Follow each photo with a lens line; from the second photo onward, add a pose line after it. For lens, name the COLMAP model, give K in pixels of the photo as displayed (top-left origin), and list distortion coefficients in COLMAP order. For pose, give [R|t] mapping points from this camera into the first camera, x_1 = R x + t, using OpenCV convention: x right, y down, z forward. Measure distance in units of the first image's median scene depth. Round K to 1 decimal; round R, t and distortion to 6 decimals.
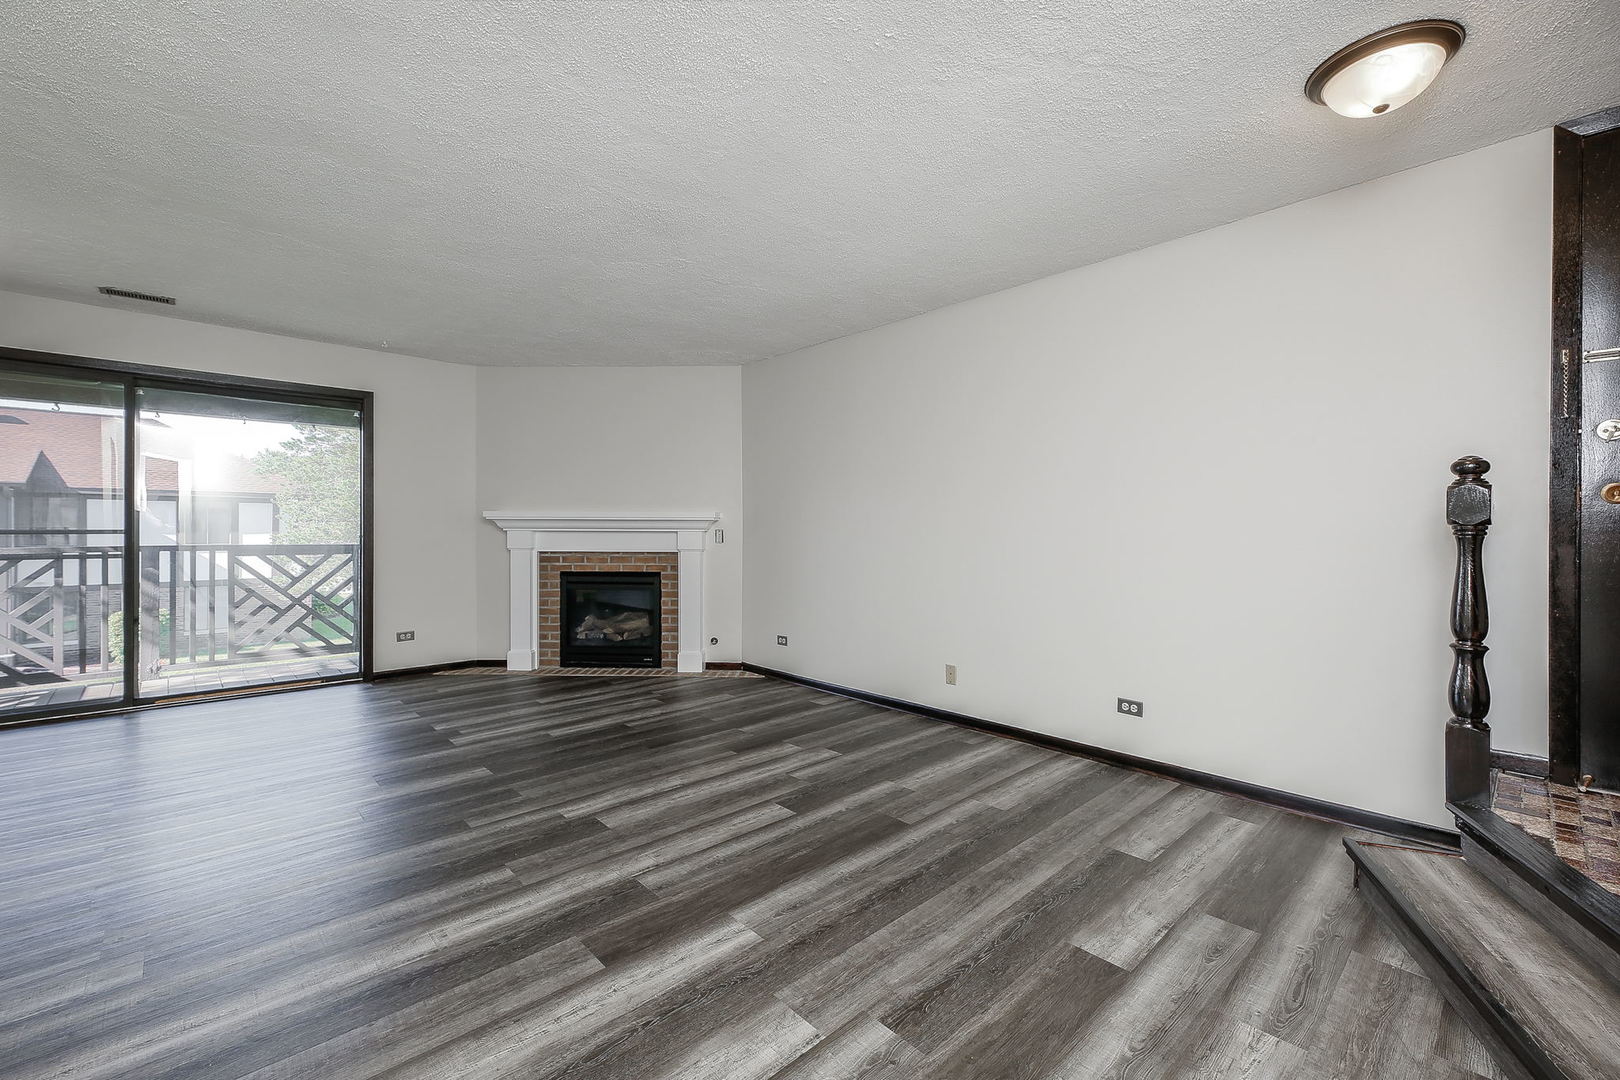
lens RADIAL K [[673.8, 0, 800.2], [0, 673.8, 536.3], [0, 0, 1]] dist [0.023052, -0.000024]
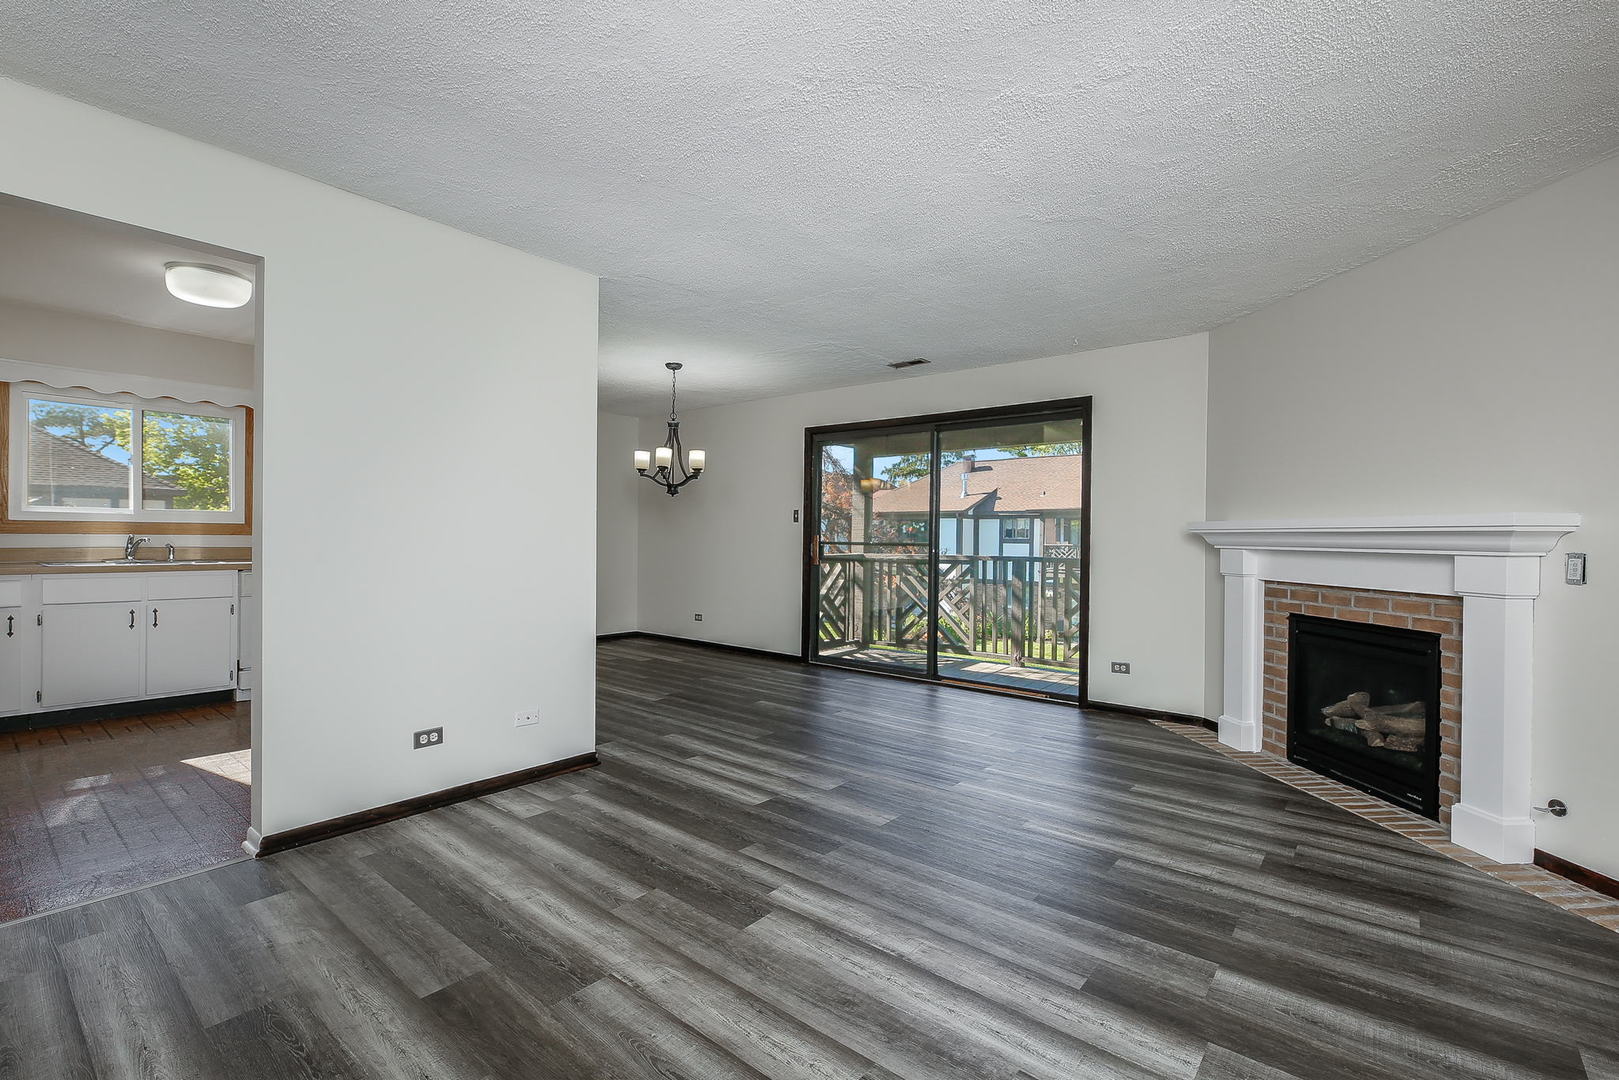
lens RADIAL K [[712.9, 0, 799.2], [0, 712.9, 537.7], [0, 0, 1]] dist [0.001765, -0.000205]
pose [[0.146949, -0.000801, -0.989144, 0.273833], [-0.018779, 0.999817, -0.003599, -0.009282], [0.988966, 0.019104, 0.146907, 0.471890]]
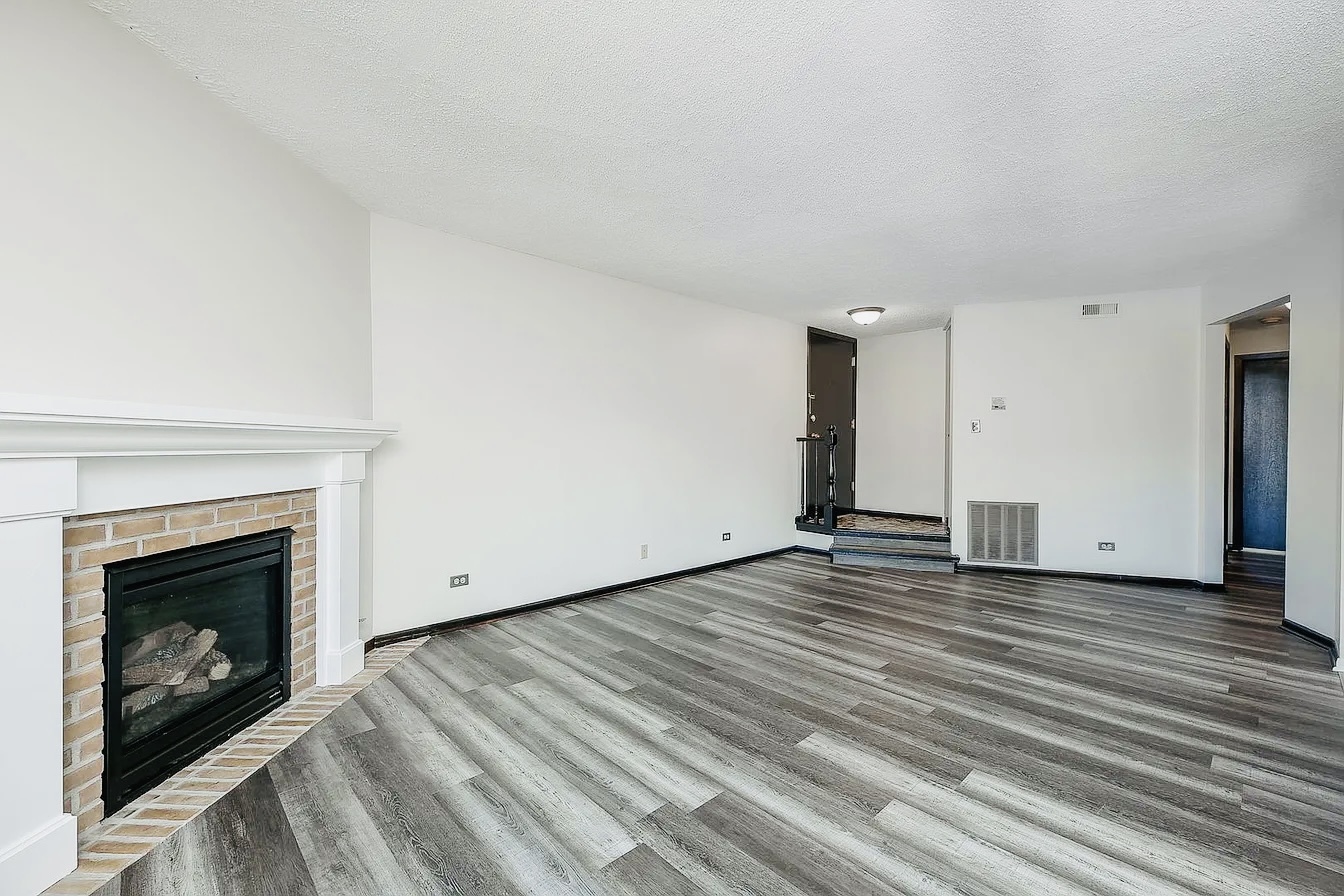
lens RADIAL K [[591.8, 0, 663.4], [0, 591.8, 446.1], [0, 0, 1]] dist [0.001765, -0.000205]
pose [[-0.033569, -0.009987, 0.999386, -0.752057], [0.004730, 0.999937, 0.010152, -0.016977], [-0.999425, 0.005068, -0.033520, 0.762045]]
